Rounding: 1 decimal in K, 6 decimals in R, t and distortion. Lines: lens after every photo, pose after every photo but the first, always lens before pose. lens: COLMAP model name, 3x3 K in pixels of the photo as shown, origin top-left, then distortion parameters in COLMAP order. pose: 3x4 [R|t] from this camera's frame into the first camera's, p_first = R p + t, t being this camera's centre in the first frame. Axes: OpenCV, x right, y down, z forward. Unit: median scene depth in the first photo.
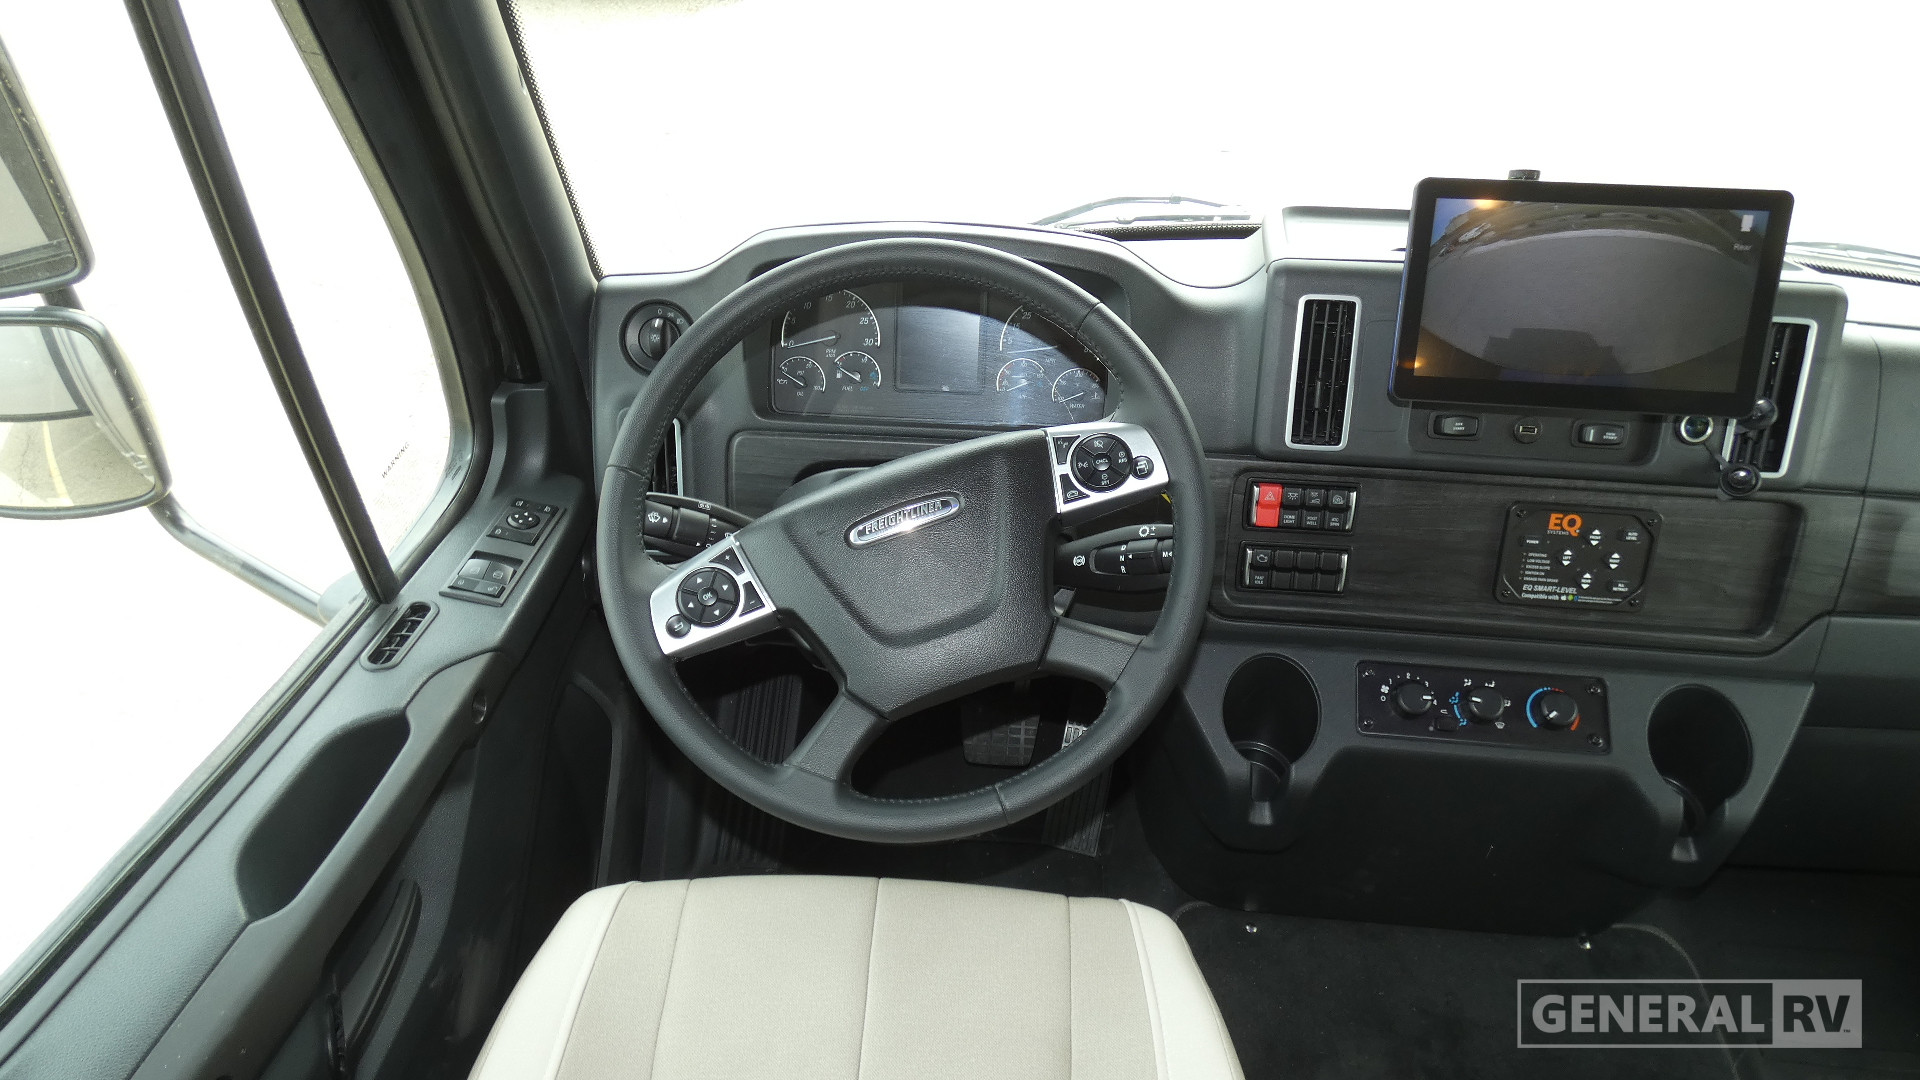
lens RADIAL K [[1145.6, 0, 955.5], [0, 1145.6, 546.9], [0, 0, 1]] dist [-0.006249, -0.002814]
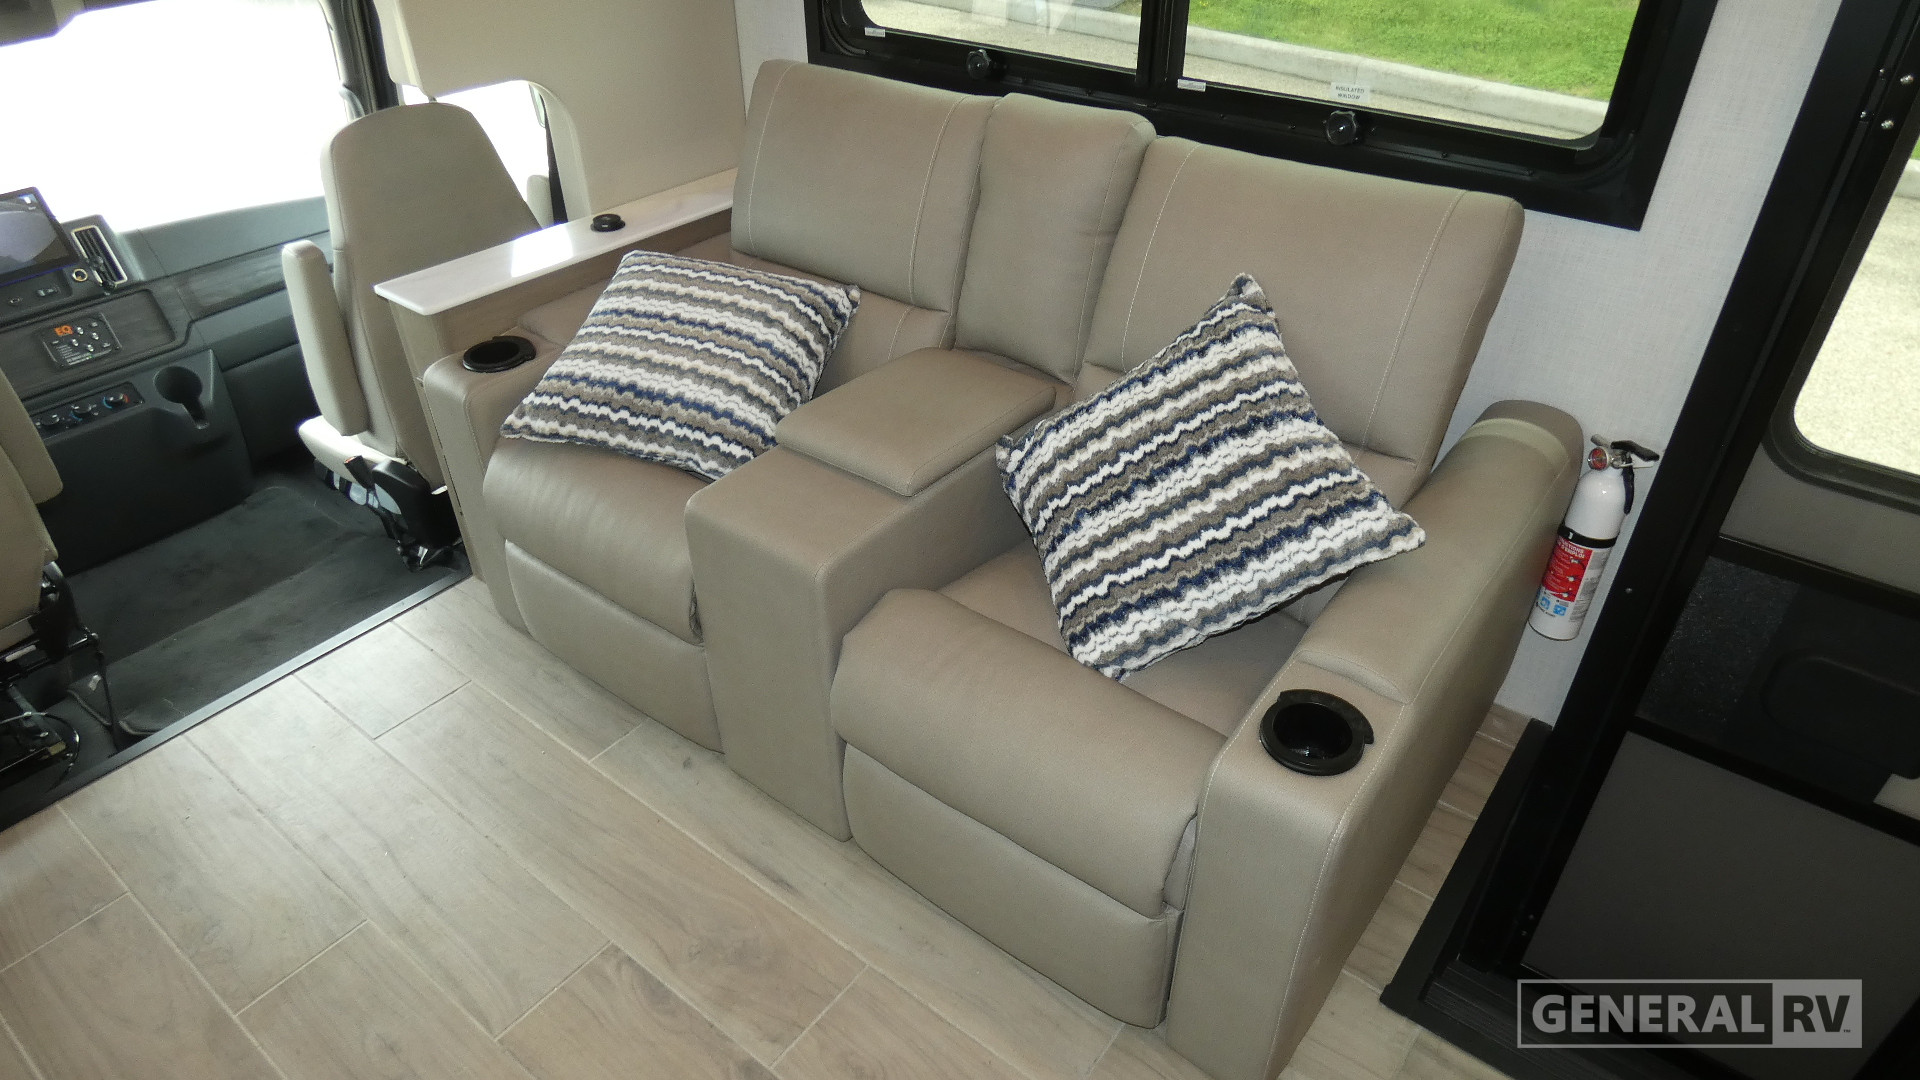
lens RADIAL K [[1145.6, 0, 968.2], [0, 1145.6, 535.6], [0, 0, 1]] dist [-0.006249, -0.002814]
pose [[0.553378, -0.485721, 0.676645, -0.267041], [0.542089, 0.826794, 0.150169, 1.041300], [-0.632386, 0.283701, 0.720833, -1.894192]]
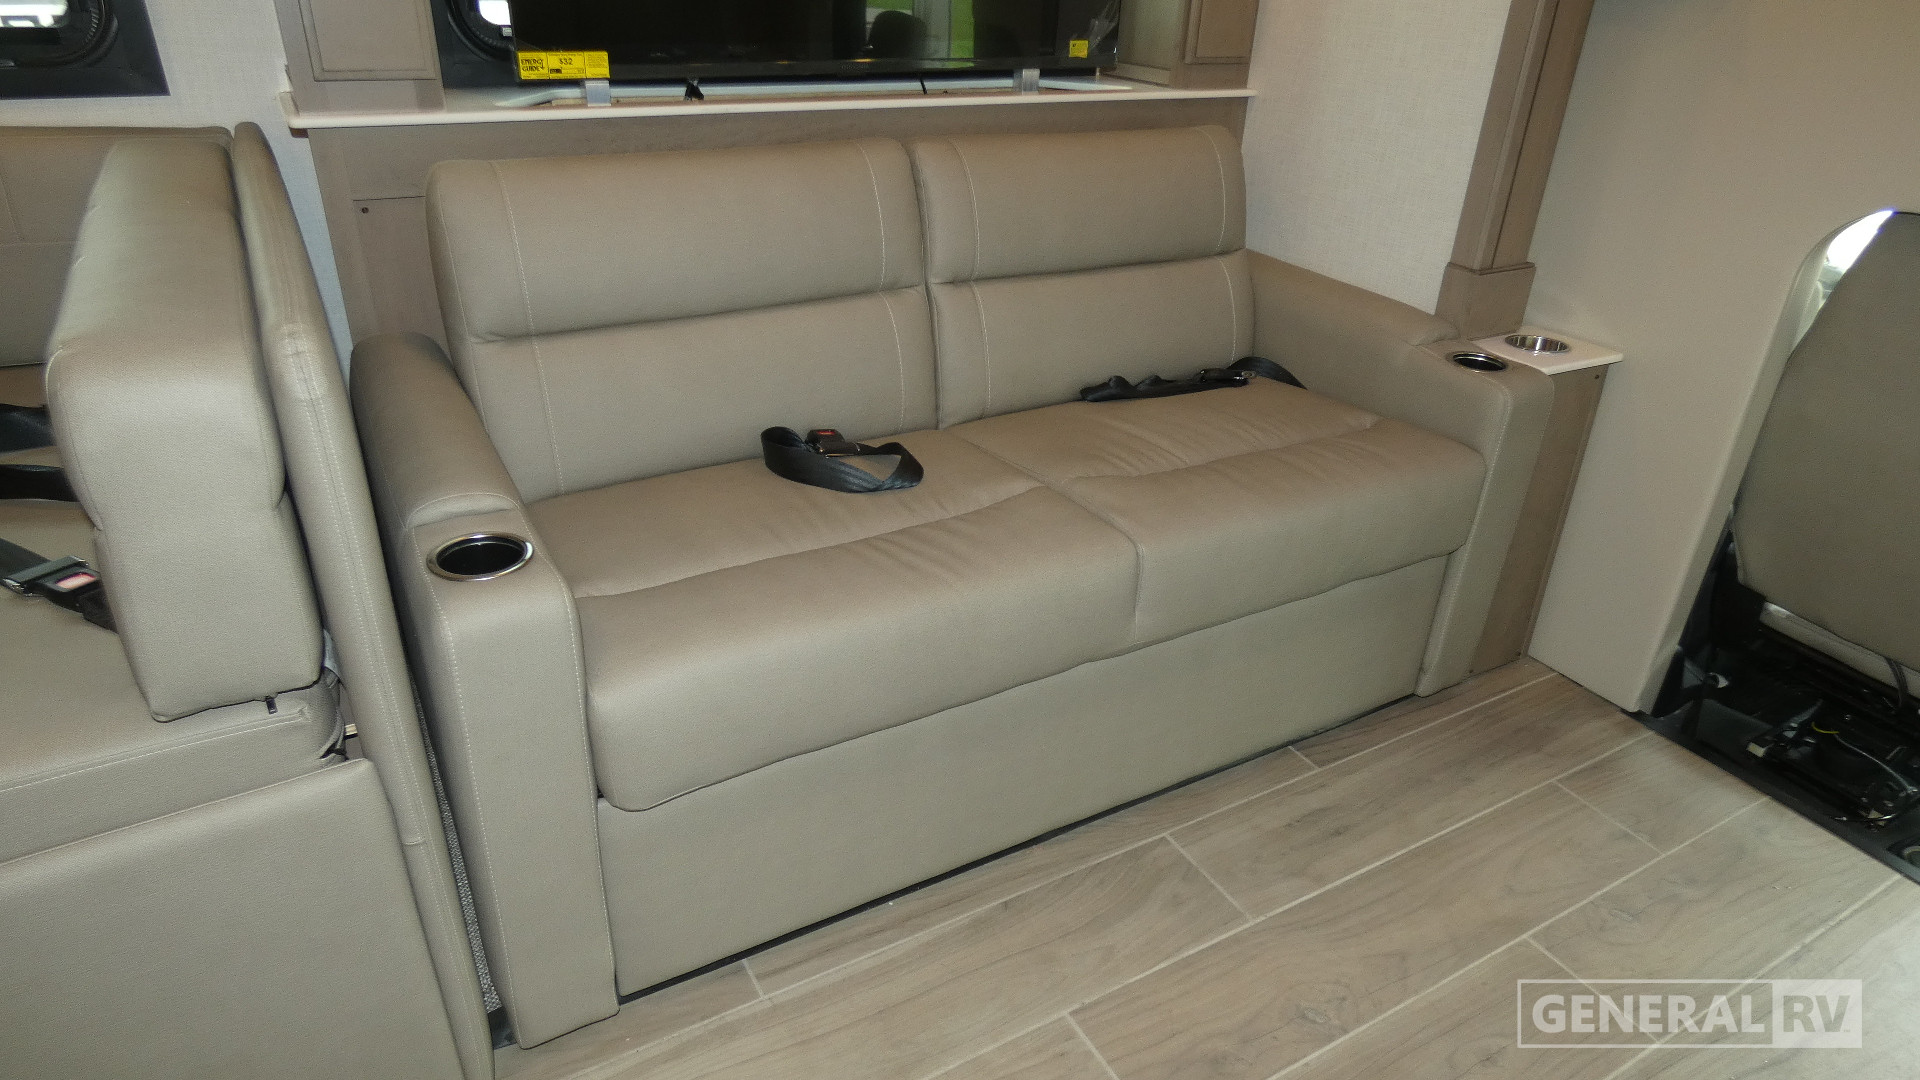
lens RADIAL K [[1145.6, 0, 962.4], [0, 1145.6, 549.1], [0, 0, 1]] dist [-0.006249, -0.002814]
pose [[0.558261, 0.411297, -0.720541, 0.372559], [-0.561953, 0.826371, 0.036317, 1.203852], [0.610372, 0.384636, 0.692460, -1.732488]]
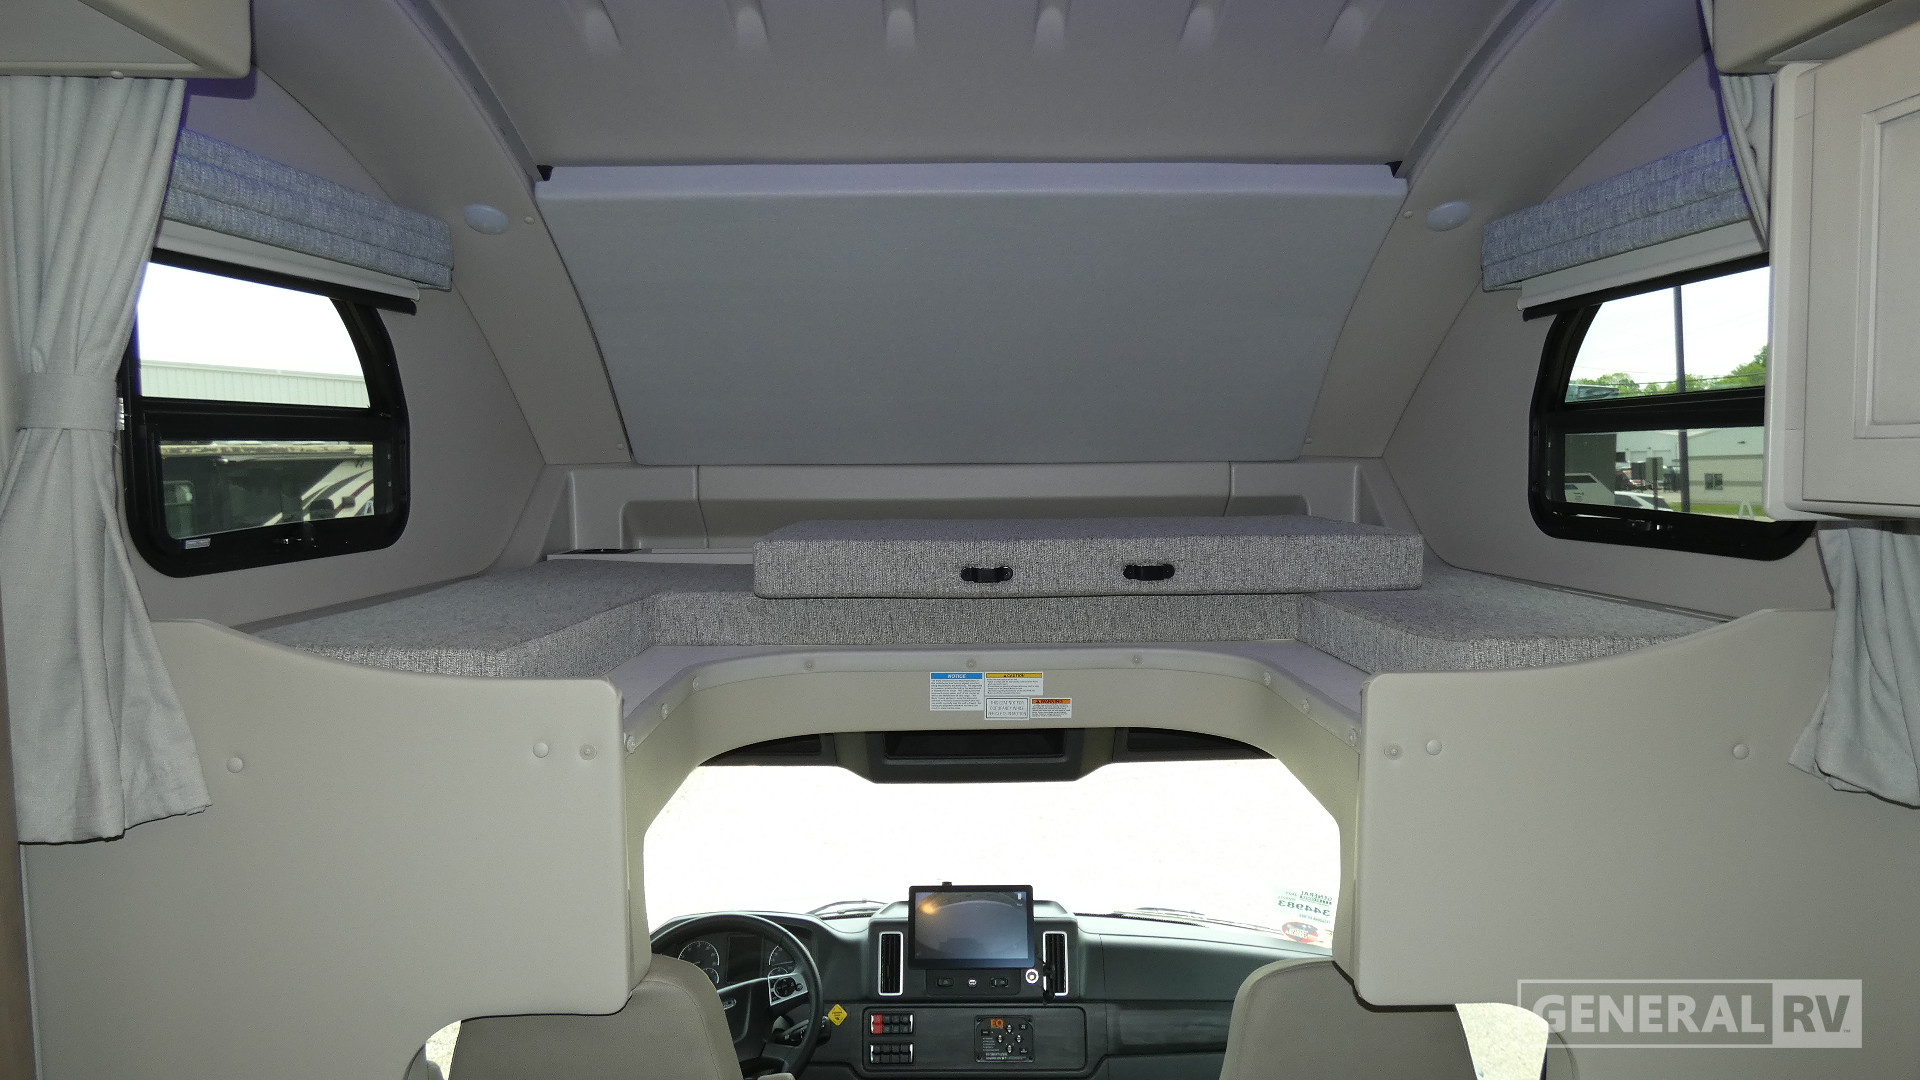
lens RADIAL K [[1145.6, 0, 966.1], [0, 1145.6, 540.0], [0, 0, 1]] dist [-0.006249, -0.002814]
pose [[0.996407, -0.014881, 0.083376, 0.280932], [0.060958, 0.809445, -0.584024, 0.571497], [-0.058797, 0.587008, 0.807443, -1.589026]]
